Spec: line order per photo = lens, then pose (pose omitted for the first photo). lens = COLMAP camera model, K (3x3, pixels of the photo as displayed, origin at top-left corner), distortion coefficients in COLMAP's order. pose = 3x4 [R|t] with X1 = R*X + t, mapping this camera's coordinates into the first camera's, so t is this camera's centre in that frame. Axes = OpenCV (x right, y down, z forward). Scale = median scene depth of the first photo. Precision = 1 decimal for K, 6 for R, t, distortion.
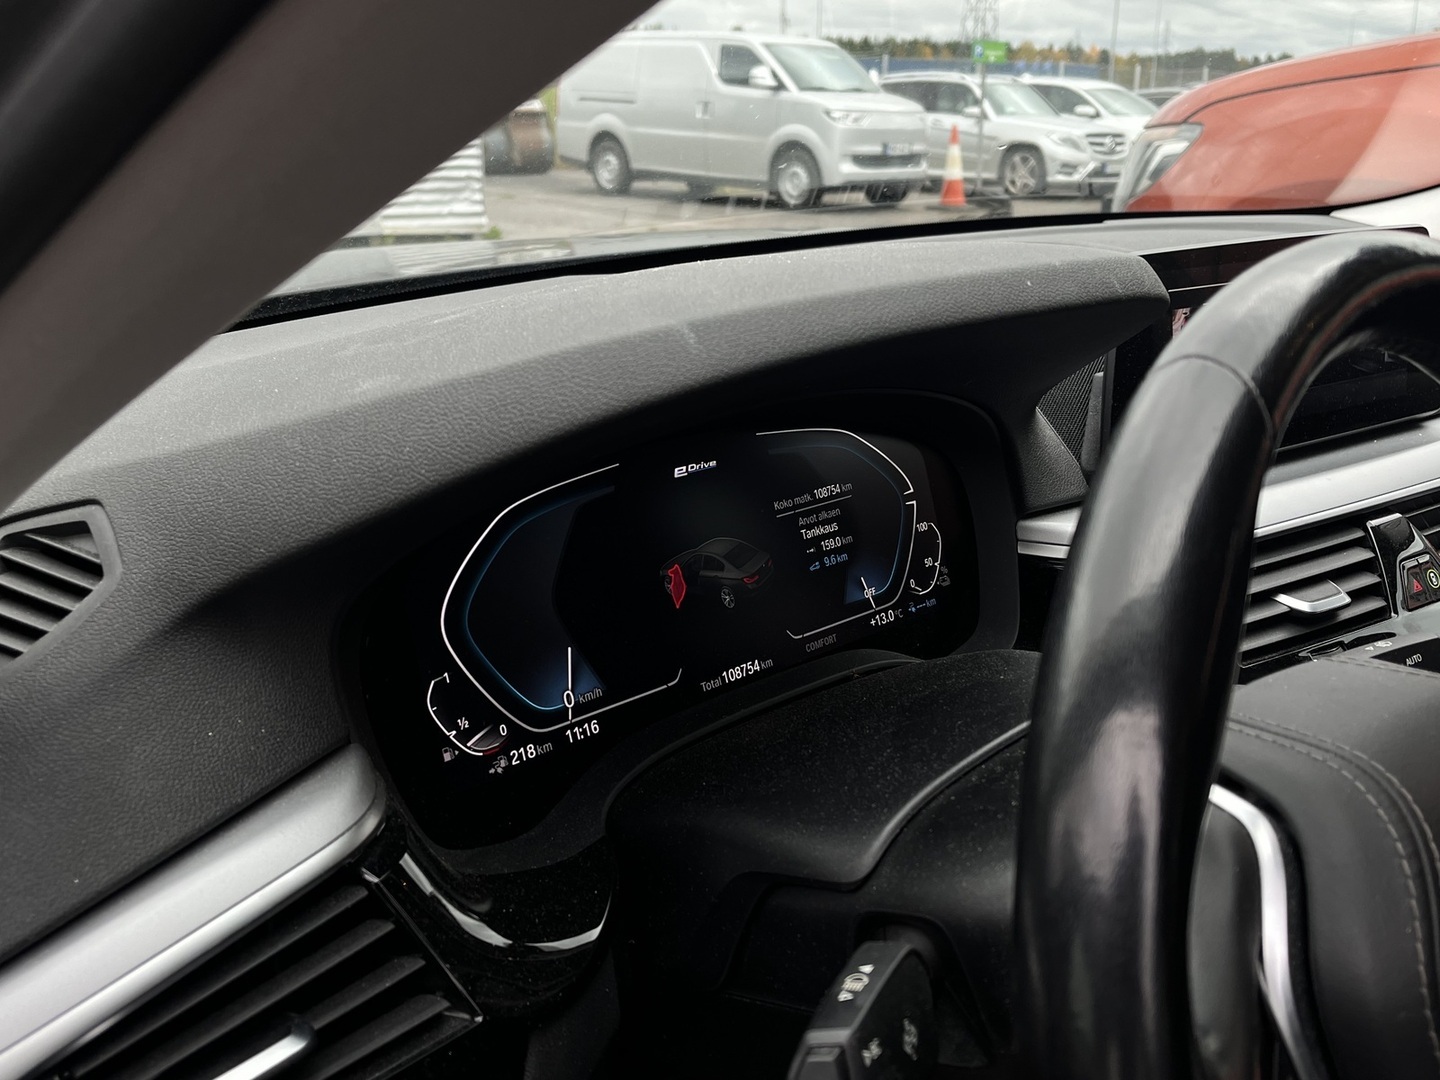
lens RADIAL K [[1296.8, 0, 720.0], [0, 1296.8, 540.0], [0, 0, 1]] dist [0.079890, 0.003775]
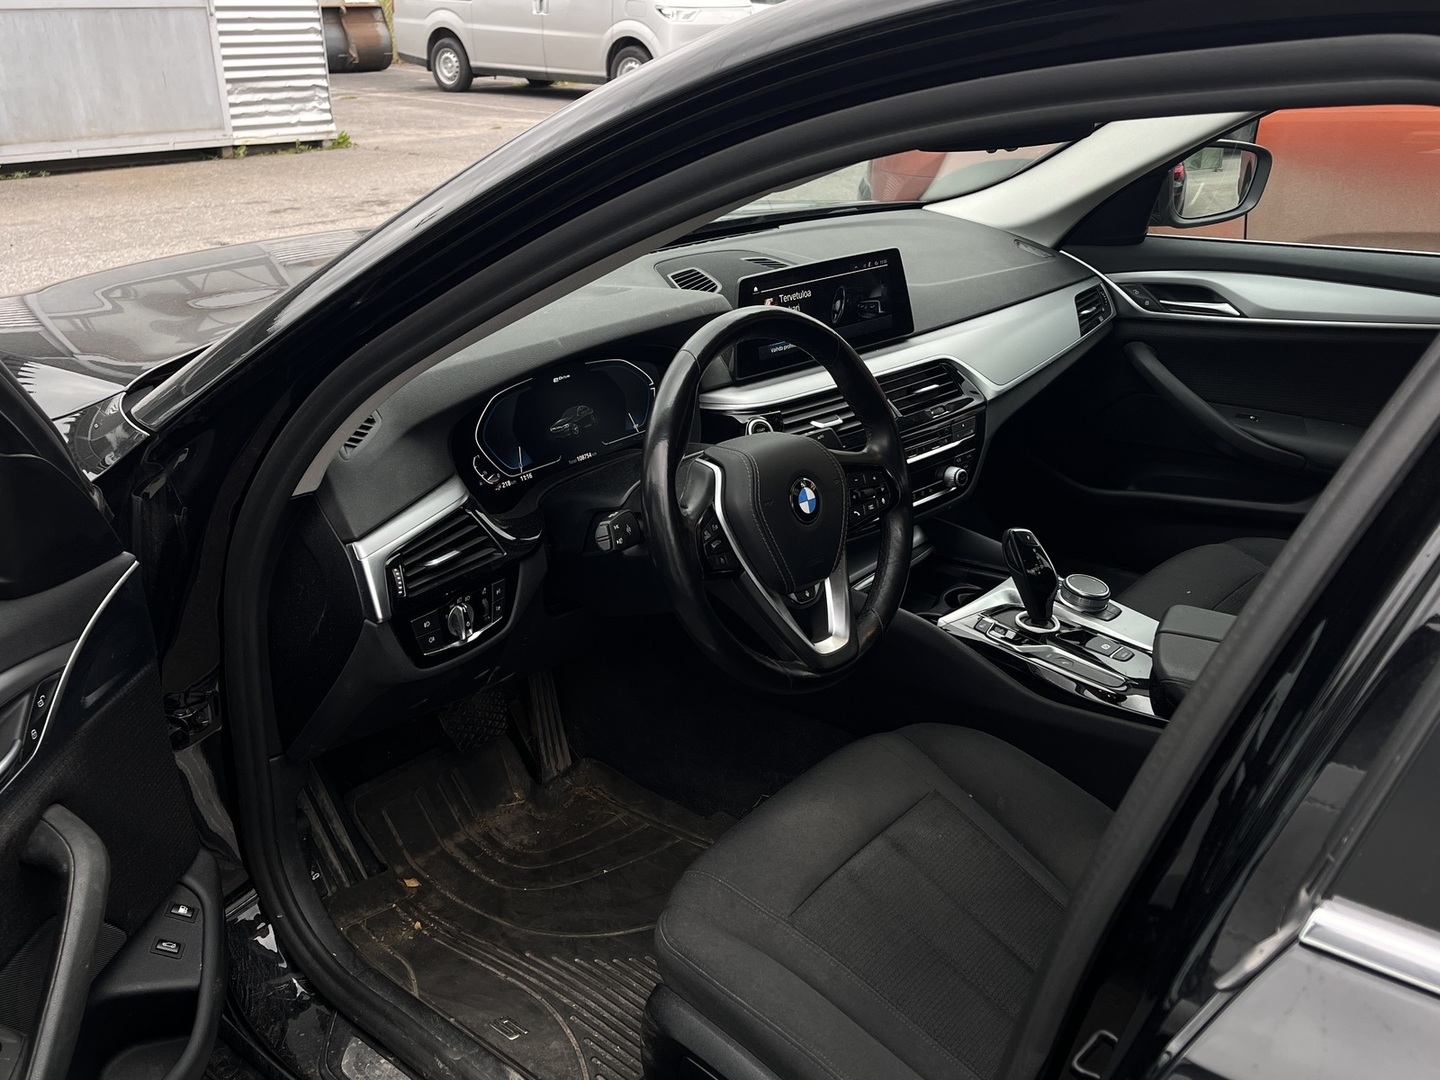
lens RADIAL K [[1296.8, 0, 720.0], [0, 1296.8, 540.0], [0, 0, 1]] dist [0.079890, 0.003775]
pose [[0.993317, -0.053553, 0.102241, 0.013443], [0.044526, 0.995069, 0.088626, 0.053946], [-0.106483, -0.083481, 0.990804, -1.765050]]
